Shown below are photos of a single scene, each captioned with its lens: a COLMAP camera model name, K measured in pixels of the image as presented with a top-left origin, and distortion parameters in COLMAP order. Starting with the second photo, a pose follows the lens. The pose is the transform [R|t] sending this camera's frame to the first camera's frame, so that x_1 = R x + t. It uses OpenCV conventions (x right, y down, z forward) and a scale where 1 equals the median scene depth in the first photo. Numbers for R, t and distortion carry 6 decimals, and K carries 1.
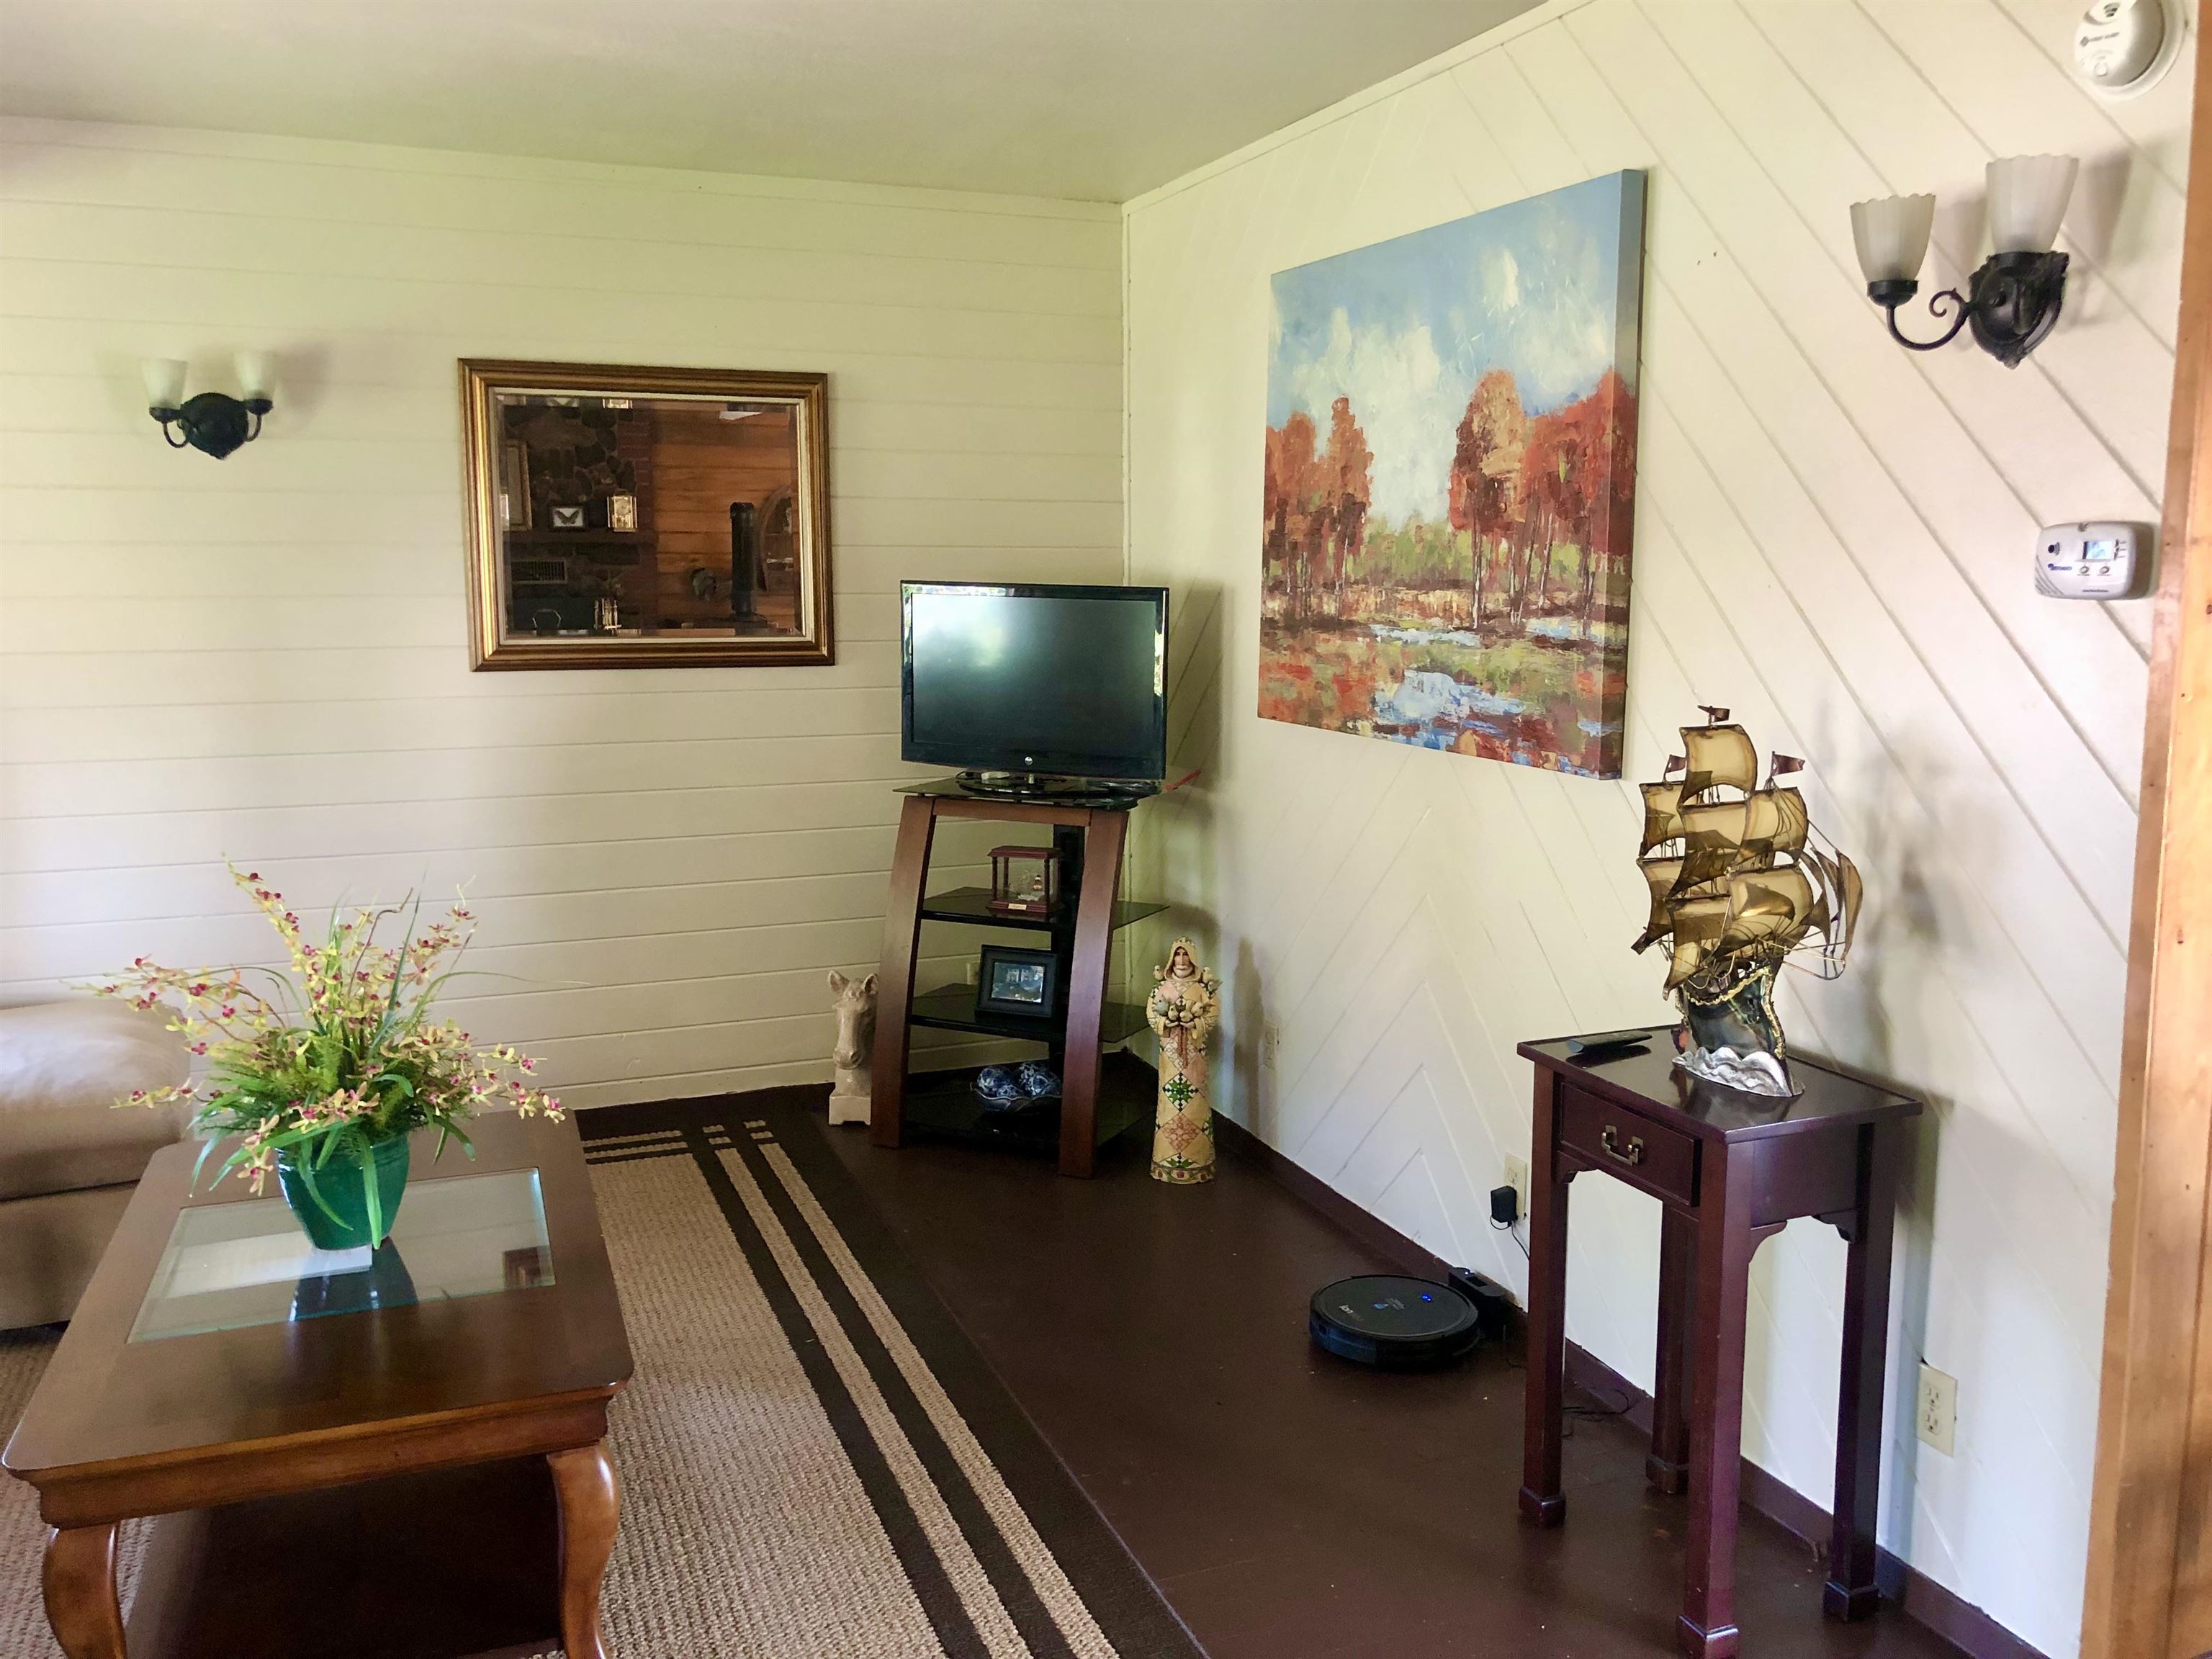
lens RADIAL K [[1884.2, 0, 1108.1], [0, 1884.2, 819.6], [0, 0, 1]] dist [0.068538, 0.005586]
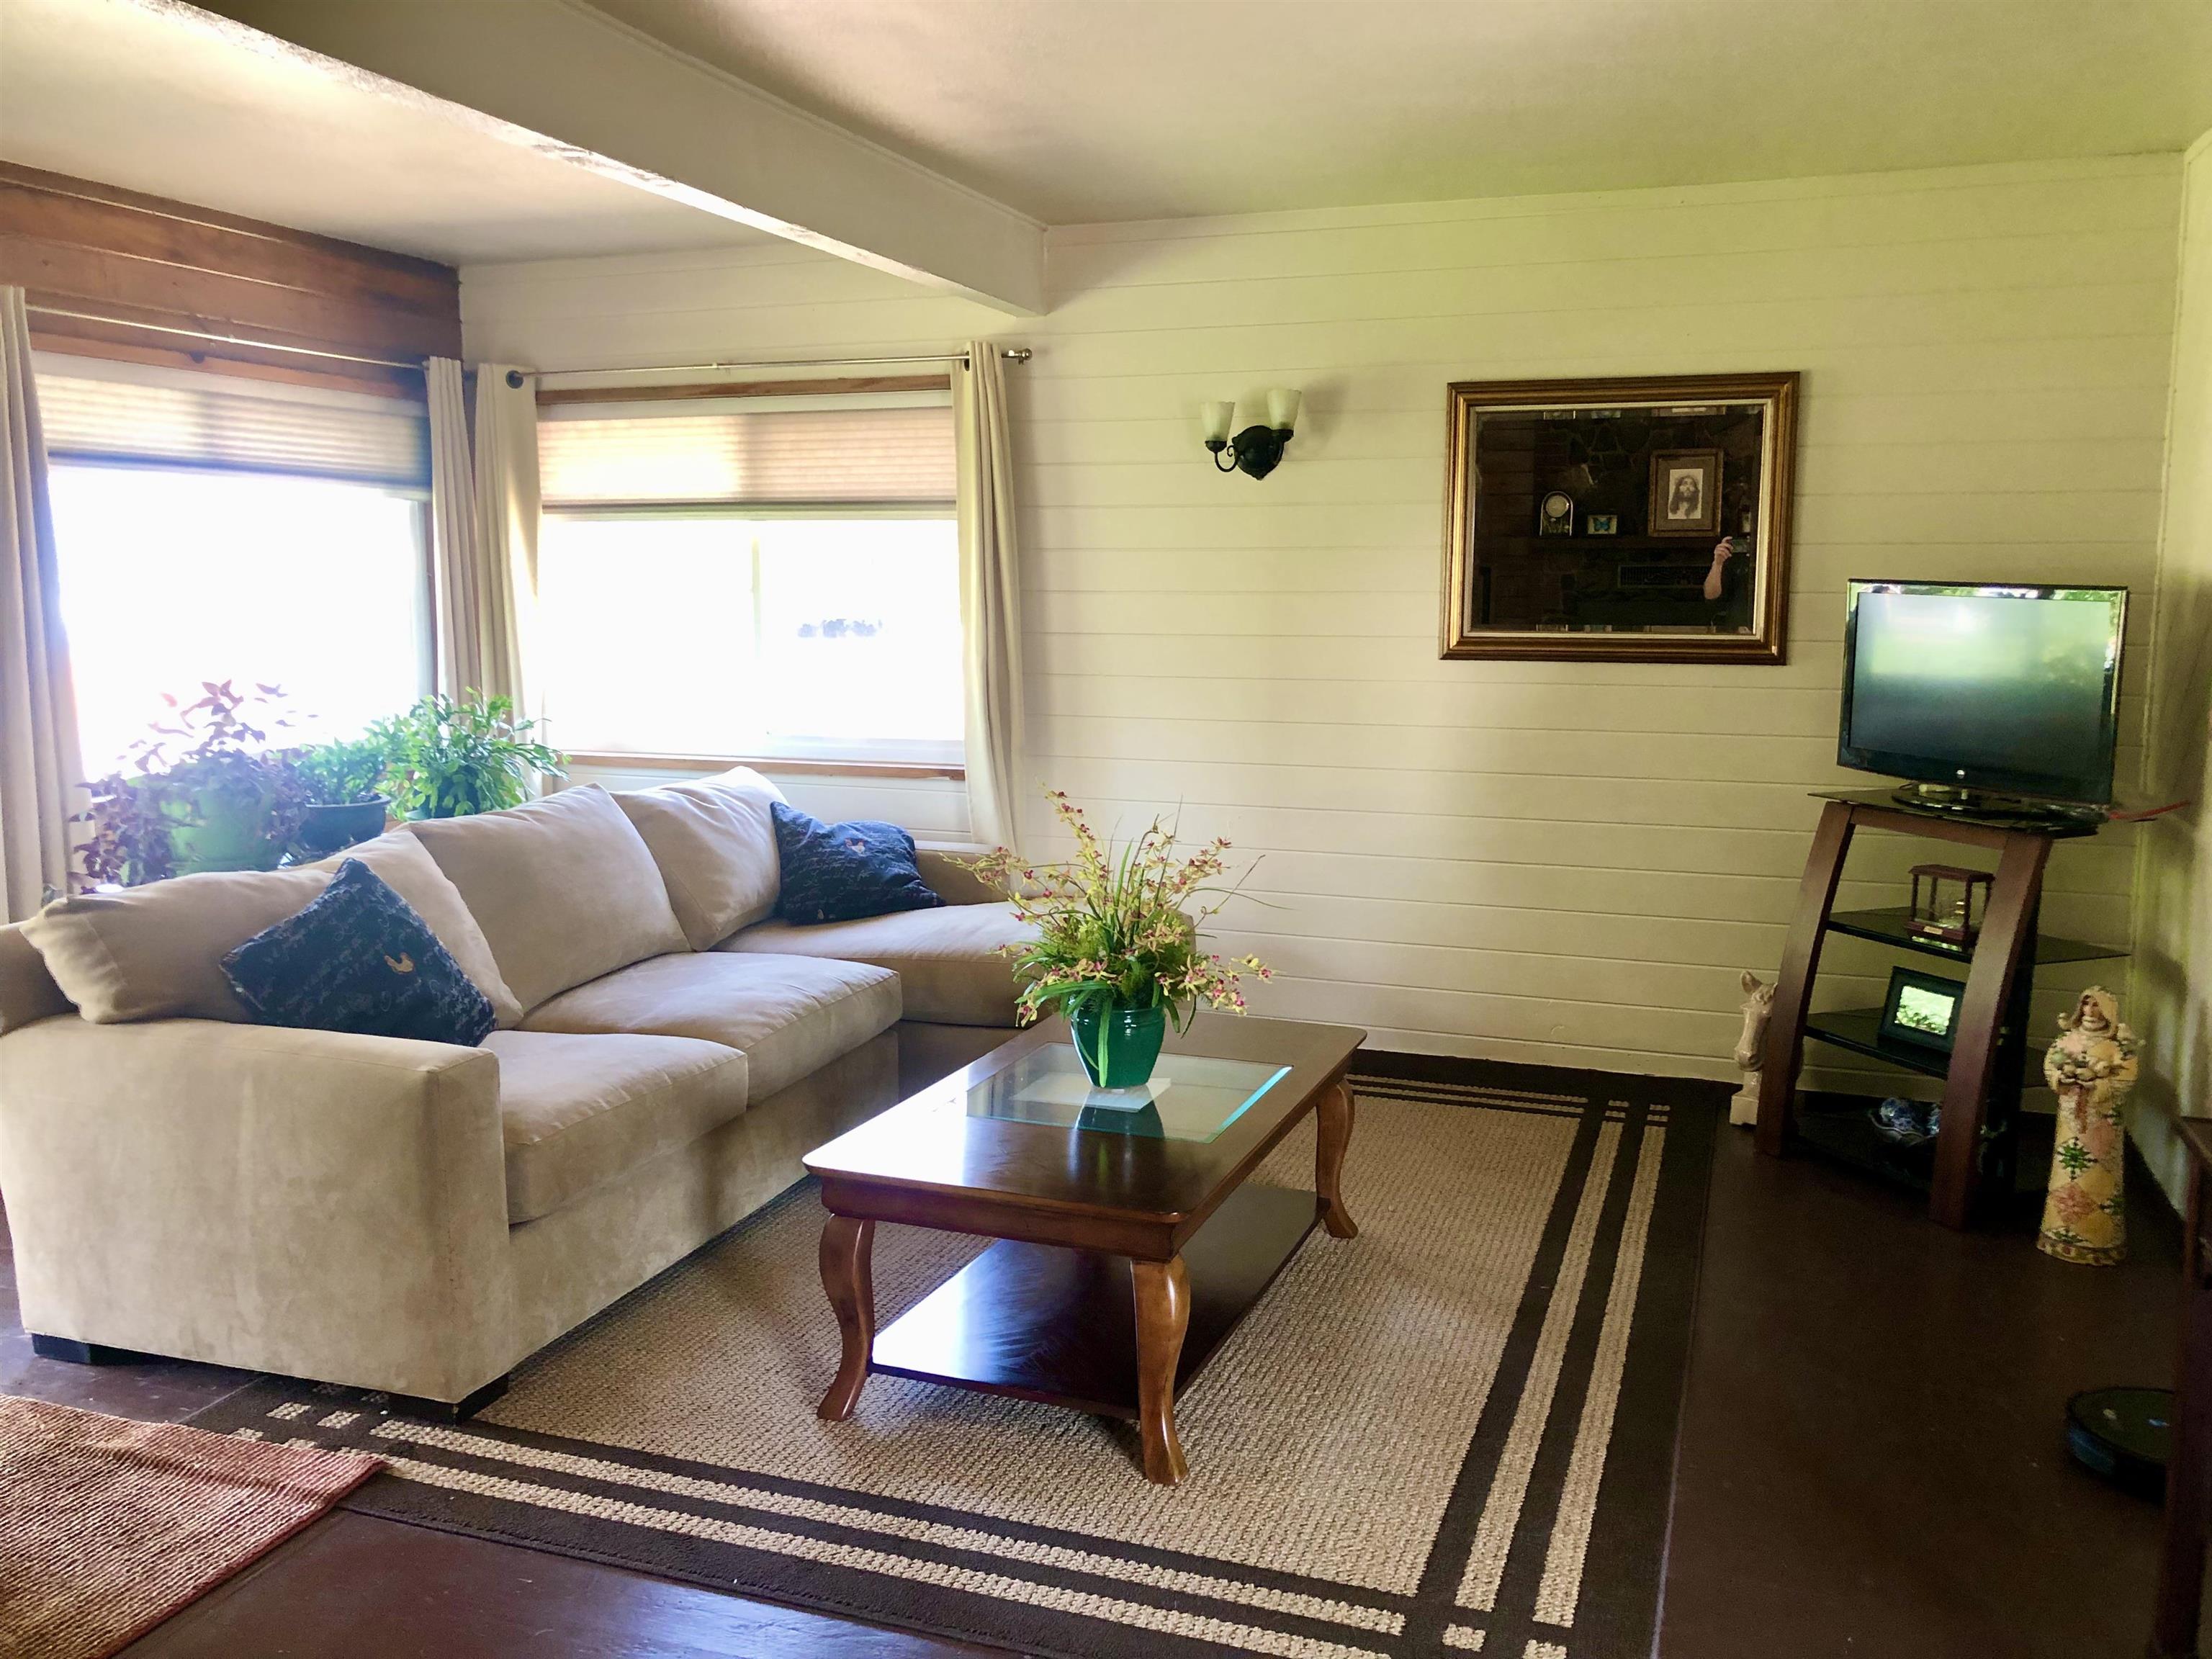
lens RADIAL K [[1865.6, 0, 1106.7], [0, 1865.6, 839.9], [0, 0, 1]] dist [0.115965, -0.093012]
pose [[0.763531, 0.101813, -0.637694, 0.240314], [-0.097952, 0.994327, 0.041472, 0.002642], [0.638299, 0.030799, 0.769172, 0.012155]]
